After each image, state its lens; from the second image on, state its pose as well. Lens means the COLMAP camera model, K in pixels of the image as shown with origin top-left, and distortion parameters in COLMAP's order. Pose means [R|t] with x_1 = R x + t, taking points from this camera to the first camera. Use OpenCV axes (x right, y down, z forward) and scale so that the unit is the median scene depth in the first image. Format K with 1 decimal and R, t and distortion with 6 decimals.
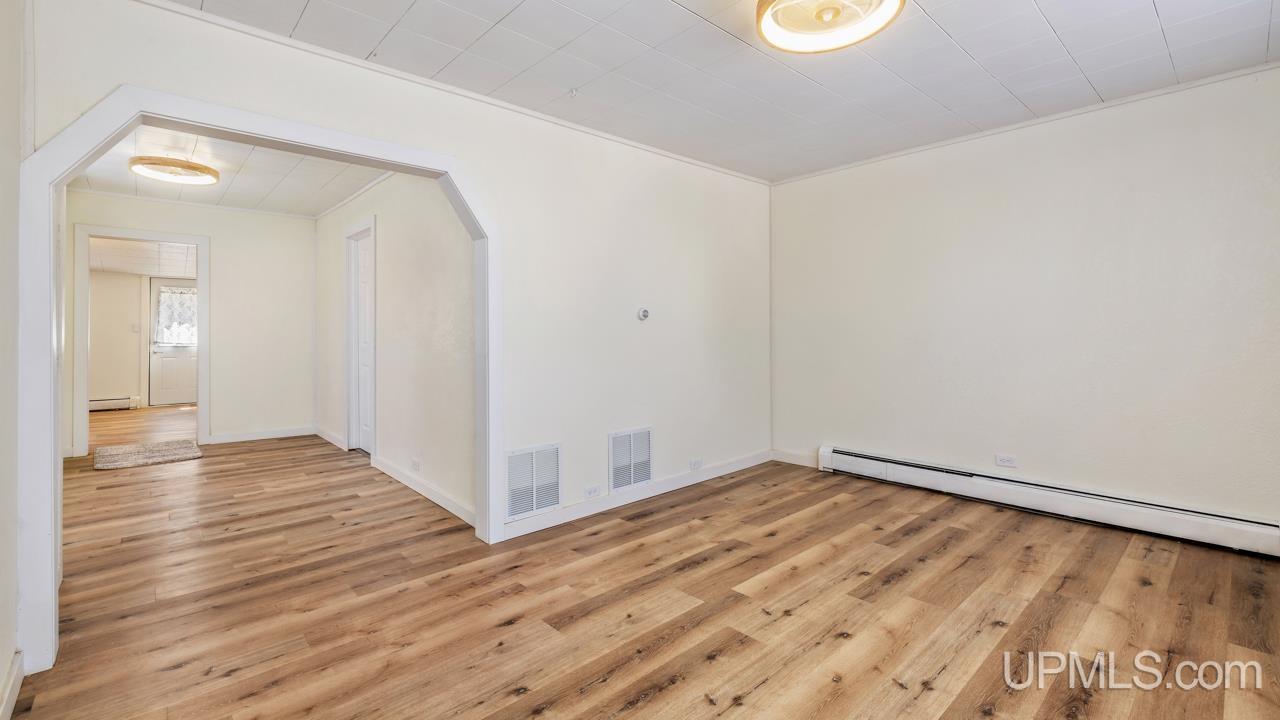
lens RADIAL K [[543.0, 0, 635.2], [0, 543.0, 357.7], [0, 0, 1]] dist [-0.000439, 0.000104]
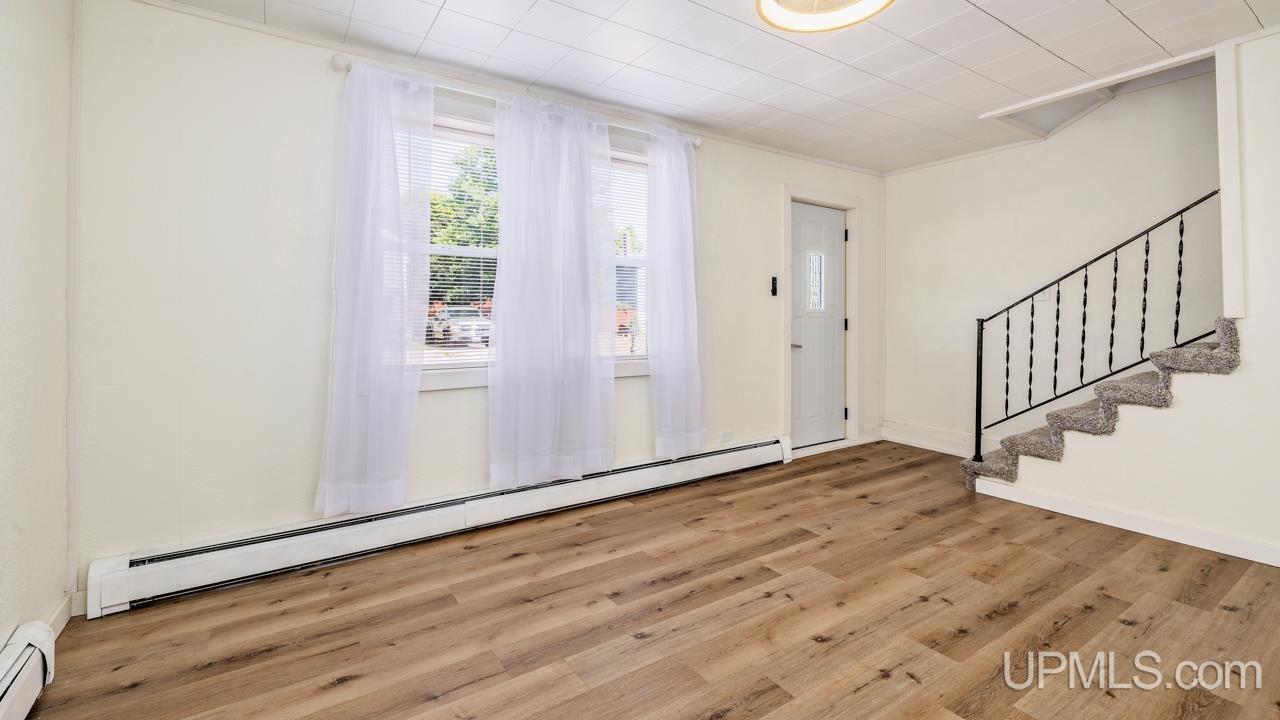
lens RADIAL K [[543.0, 0, 635.2], [0, 543.0, 357.7], [0, 0, 1]] dist [-0.000439, 0.000104]
pose [[-0.989025, 0.003094, 0.147715, 0.510240], [0.019516, 0.993756, 0.109851, -0.074162], [-0.146453, 0.111528, -0.982911, 1.738879]]
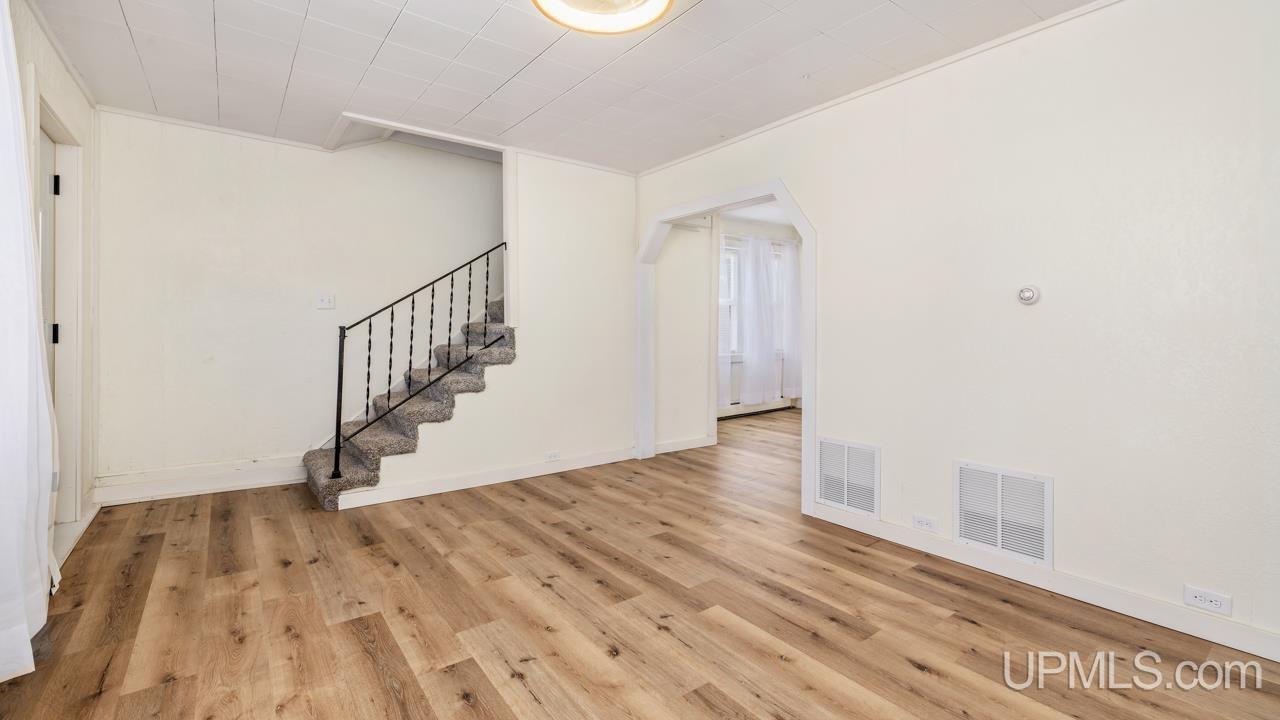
lens RADIAL K [[543.0, 0, 635.2], [0, 543.0, 357.7], [0, 0, 1]] dist [-0.000439, 0.000104]
pose [[-0.085364, 0.062774, -0.994370, 1.151410], [-0.046650, 0.996667, 0.066924, -0.046235], [0.995257, 0.052100, -0.082151, 0.985626]]
